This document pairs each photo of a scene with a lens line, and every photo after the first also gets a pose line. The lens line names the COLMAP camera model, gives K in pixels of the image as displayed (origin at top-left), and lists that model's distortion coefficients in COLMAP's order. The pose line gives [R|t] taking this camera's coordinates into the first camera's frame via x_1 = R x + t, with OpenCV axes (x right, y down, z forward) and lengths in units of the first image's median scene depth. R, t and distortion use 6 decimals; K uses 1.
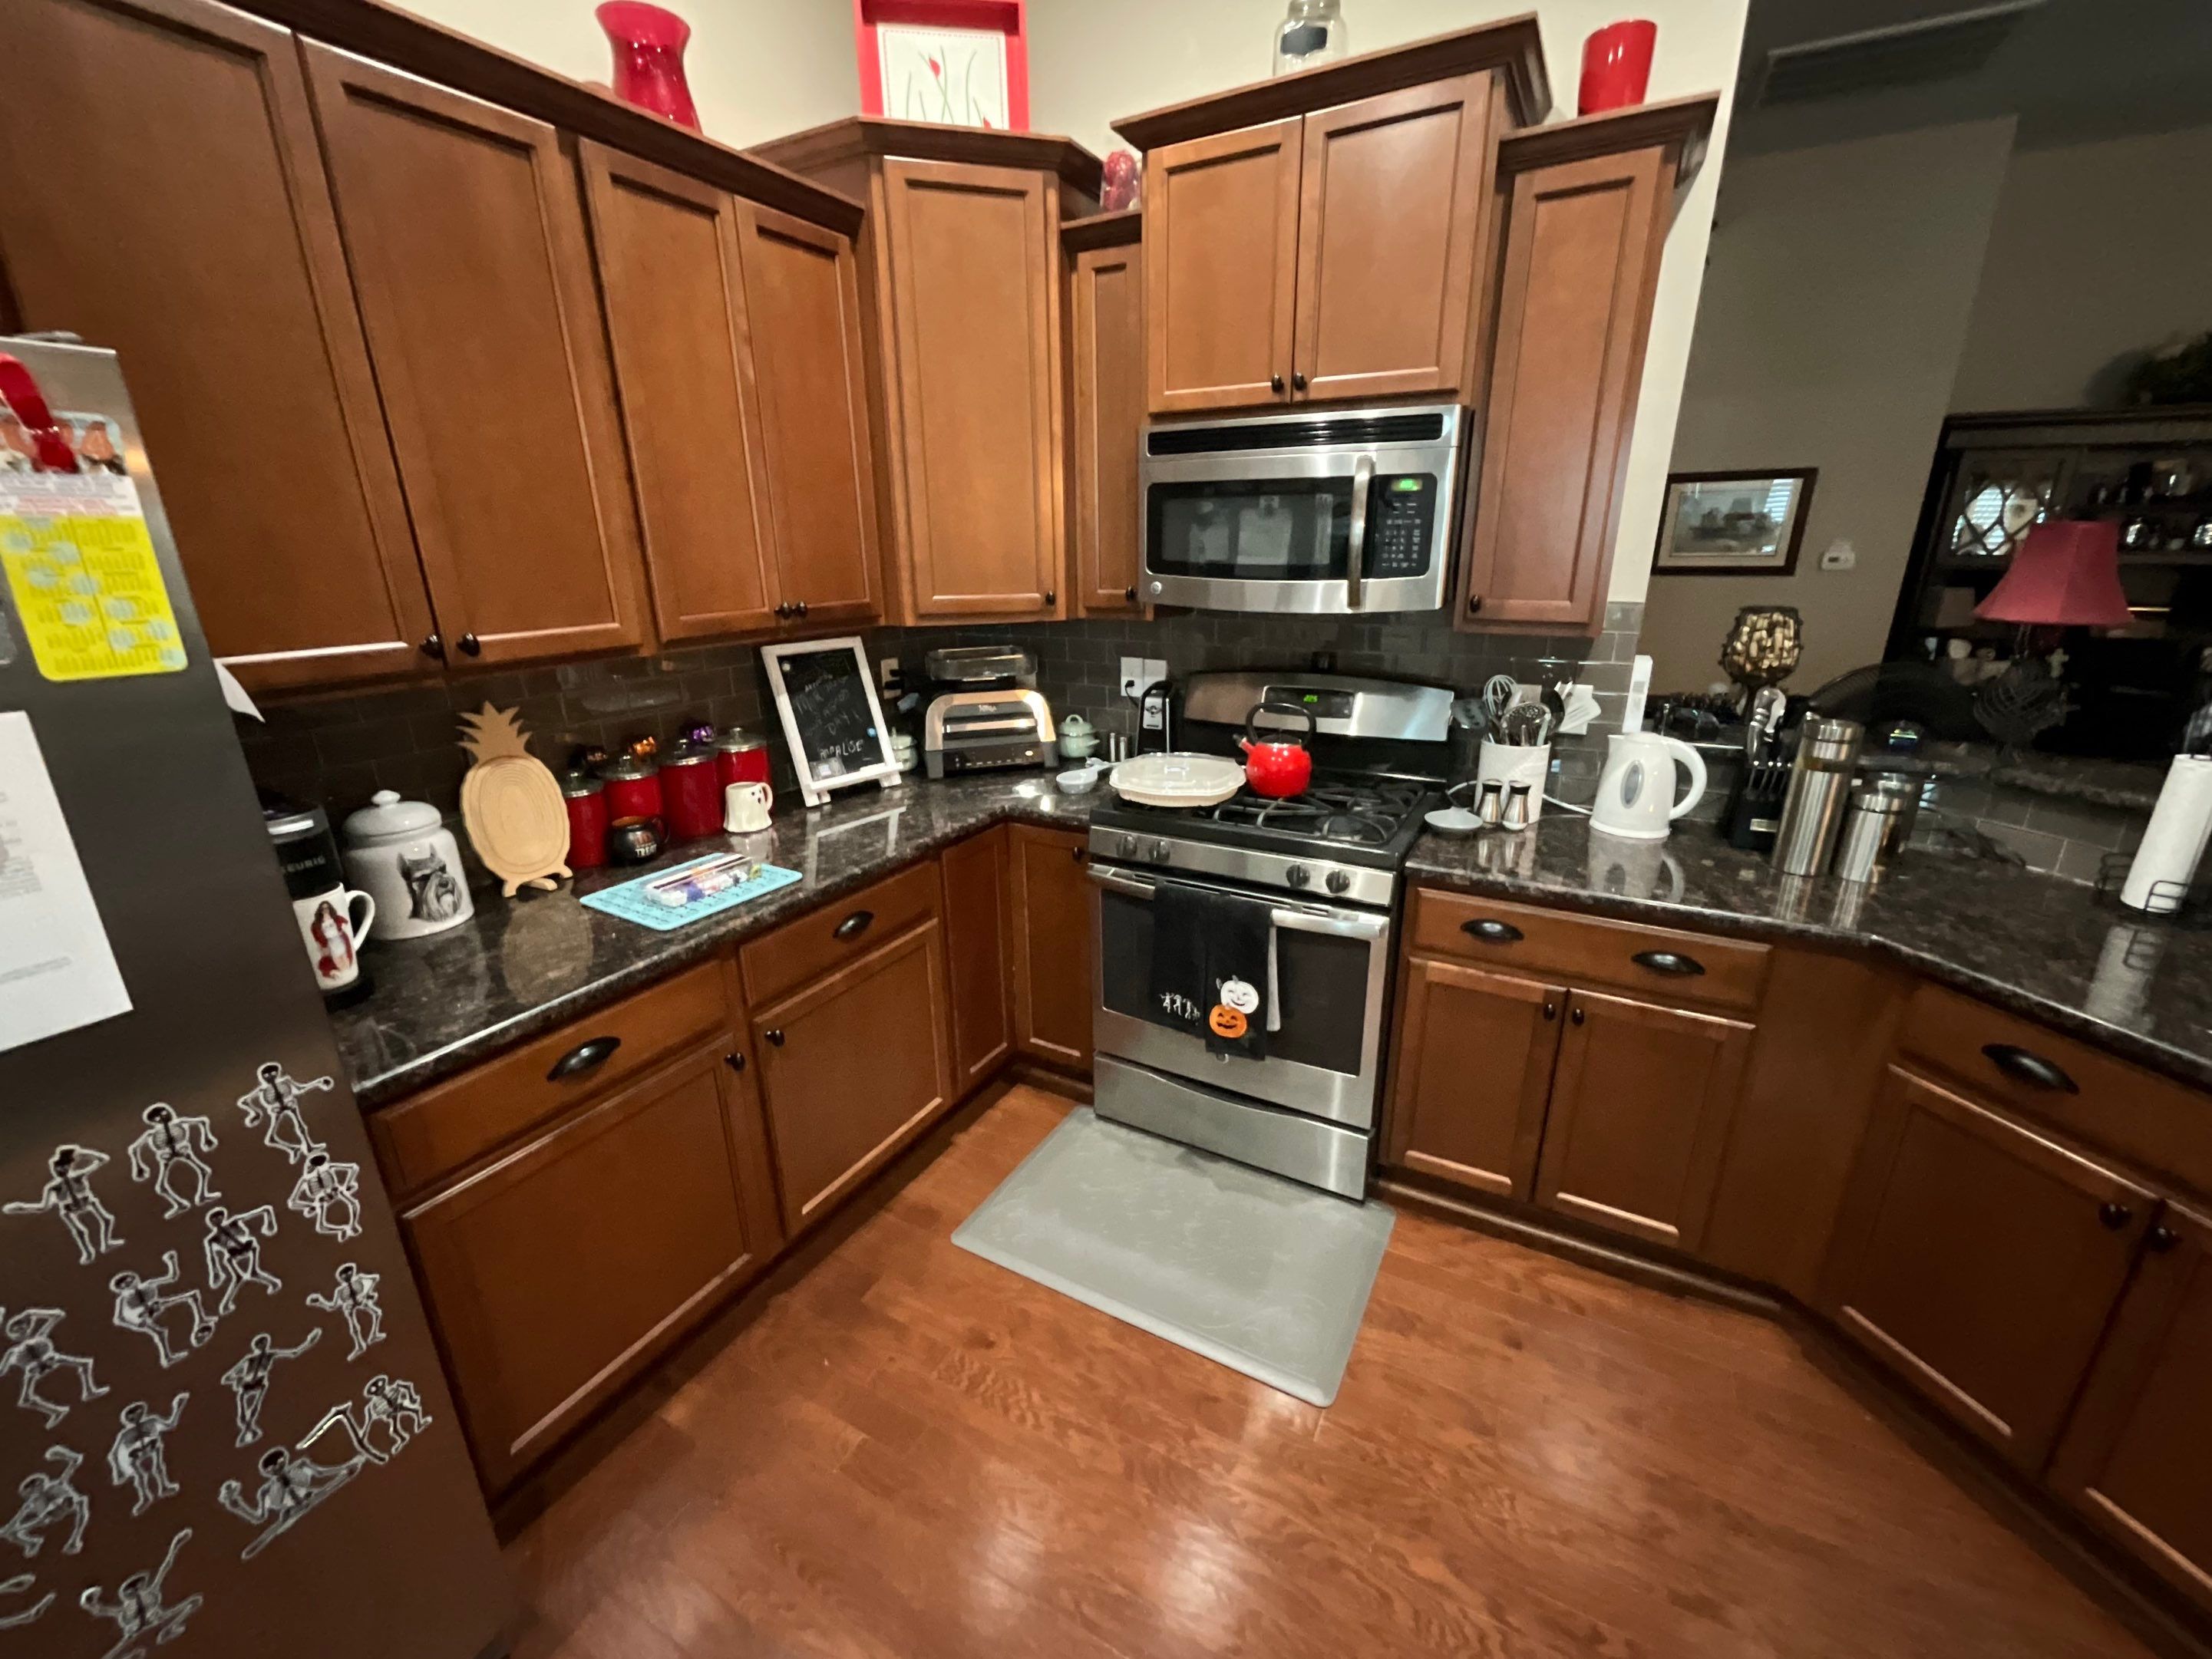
lens RADIAL K [[897.4, 0, 1093.6], [0, 897.4, 834.7], [0, 0, 1]] dist [0.004110, -0.002291]
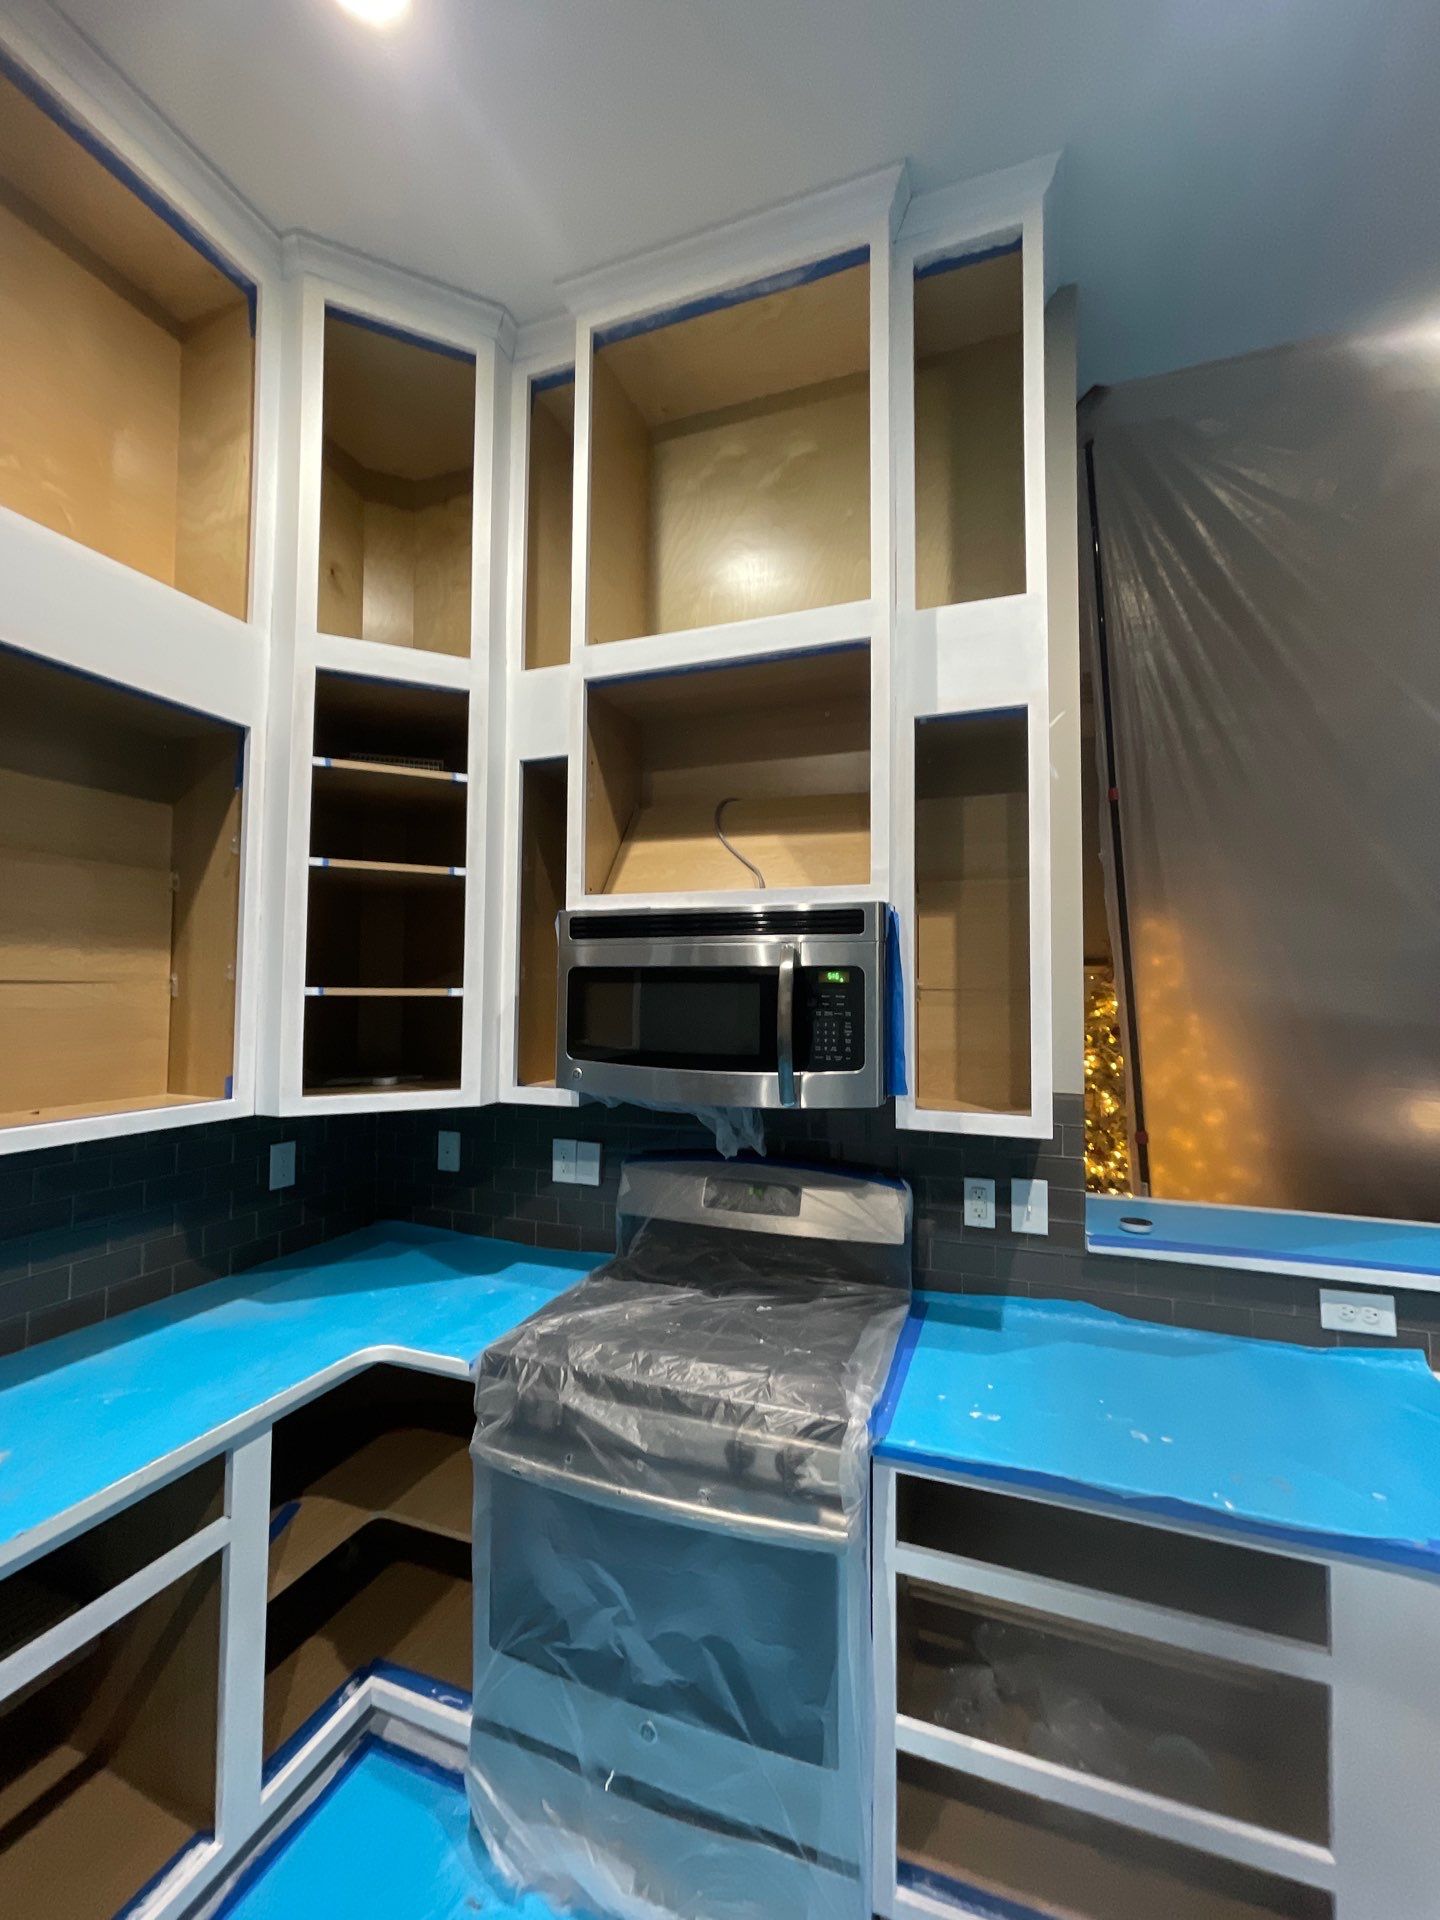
lens RADIAL K [[779.1, 0, 723.5], [0, 779.1, 963.1], [0, 0, 1]] dist [0.004110, -0.002291]
pose [[0.988023, 0.025524, 0.152179, 0.106481], [0.029449, 0.936904, -0.348343, -0.118055], [-0.151469, 0.348653, 0.924932, 0.248040]]
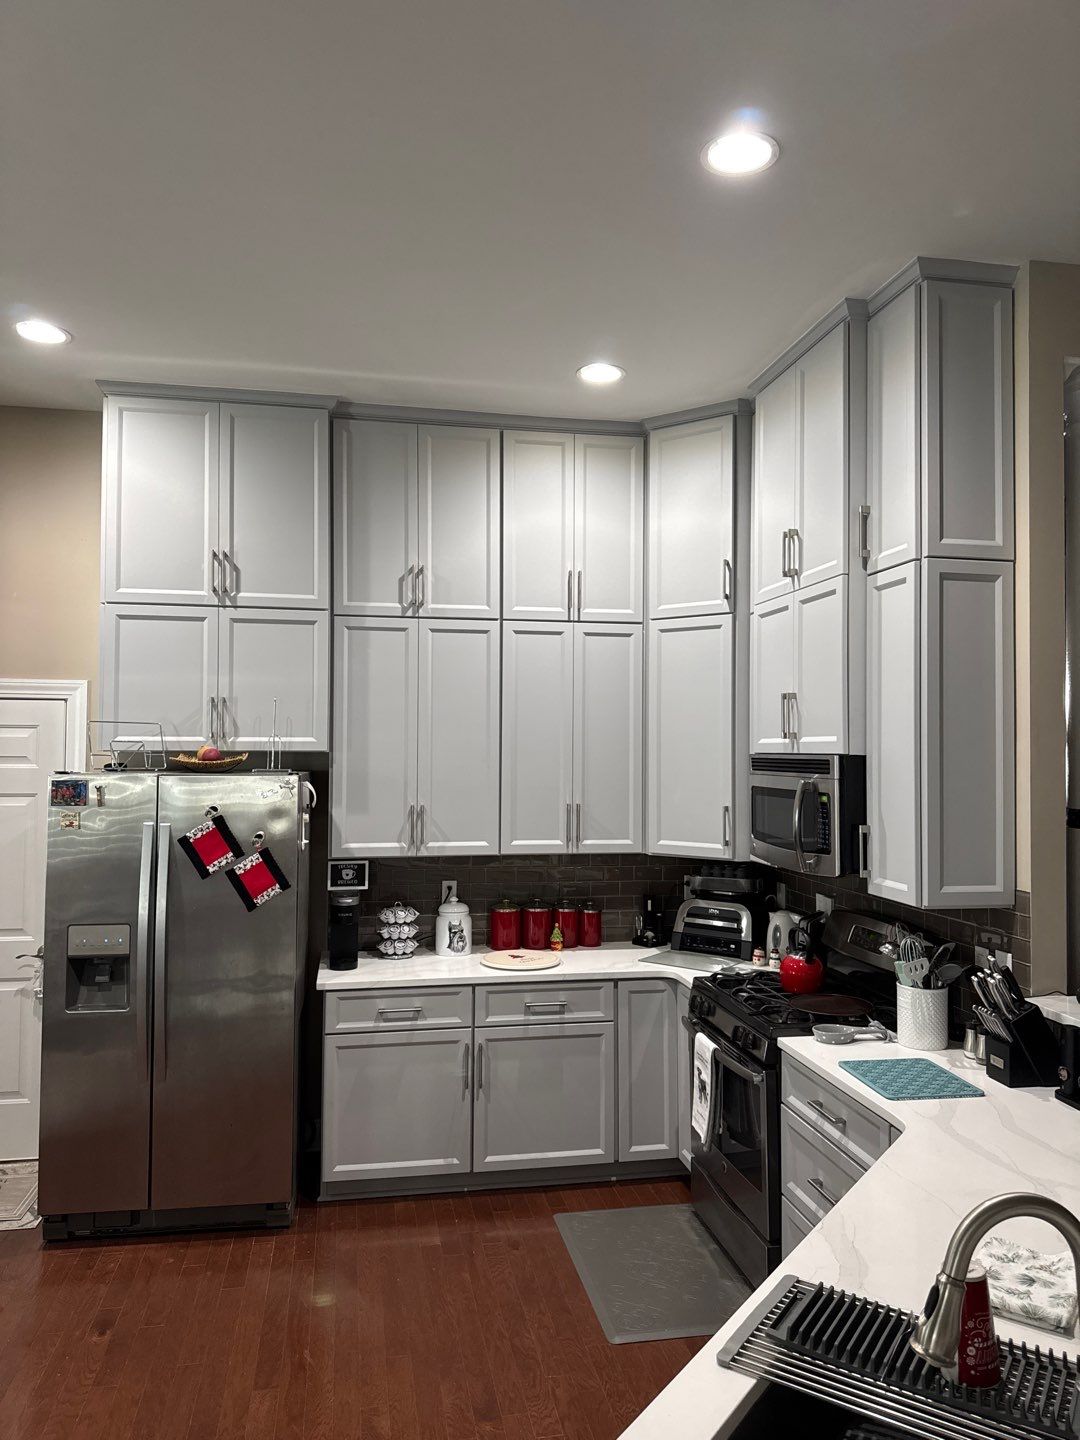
lens RADIAL K [[1007.1, 0, 534.1], [0, 1007.1, 715.4], [0, 0, 1]] dist [0.060383, -0.078105]
pose [[0.637713, -0.011478, -0.770189, 1.392250], [-0.251147, 0.942149, -0.221990, 0.003404], [0.728181, 0.334996, 0.597938, -0.508697]]
